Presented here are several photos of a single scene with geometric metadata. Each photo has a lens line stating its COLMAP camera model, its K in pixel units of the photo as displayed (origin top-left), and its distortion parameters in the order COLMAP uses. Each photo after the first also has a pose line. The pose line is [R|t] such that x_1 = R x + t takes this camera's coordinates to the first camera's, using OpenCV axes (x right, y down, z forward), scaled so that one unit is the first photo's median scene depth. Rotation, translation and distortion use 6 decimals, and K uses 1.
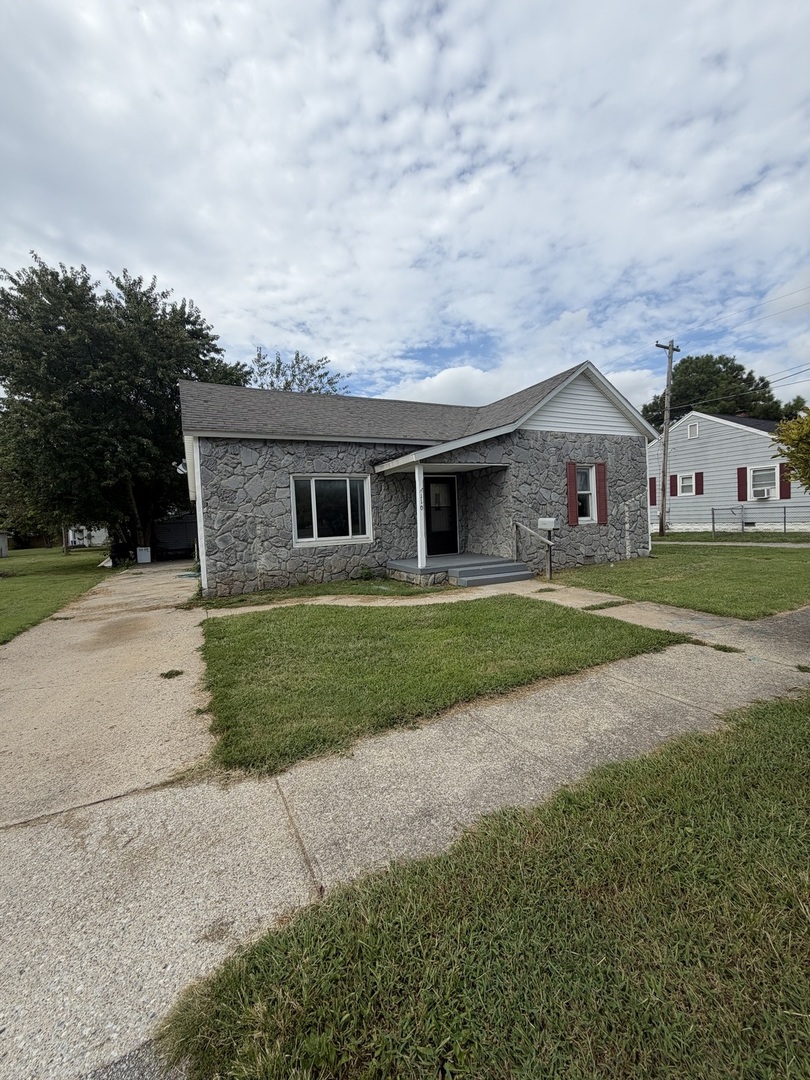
lens RADIAL K [[431.6, 0, 411.6], [0, 431.6, 542.5], [0, 0, 1]] dist [0.001222, -0.000356]
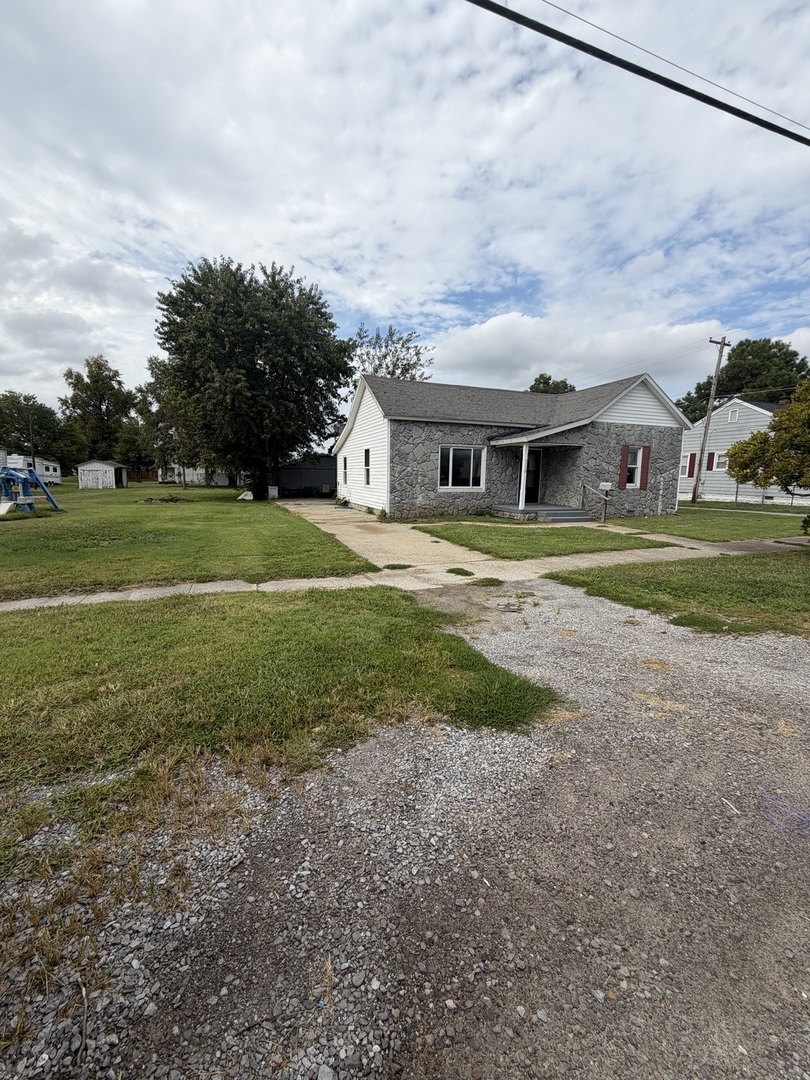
lens RADIAL K [[431.6, 0, 401.8], [0, 431.6, 543.5], [0, 0, 1]] dist [0.001222, -0.000356]
pose [[0.994435, 0.072759, -0.076193, -0.232696], [-0.064206, 0.991940, 0.109237, 0.030779], [0.083526, -0.103737, 0.991091, -0.508744]]
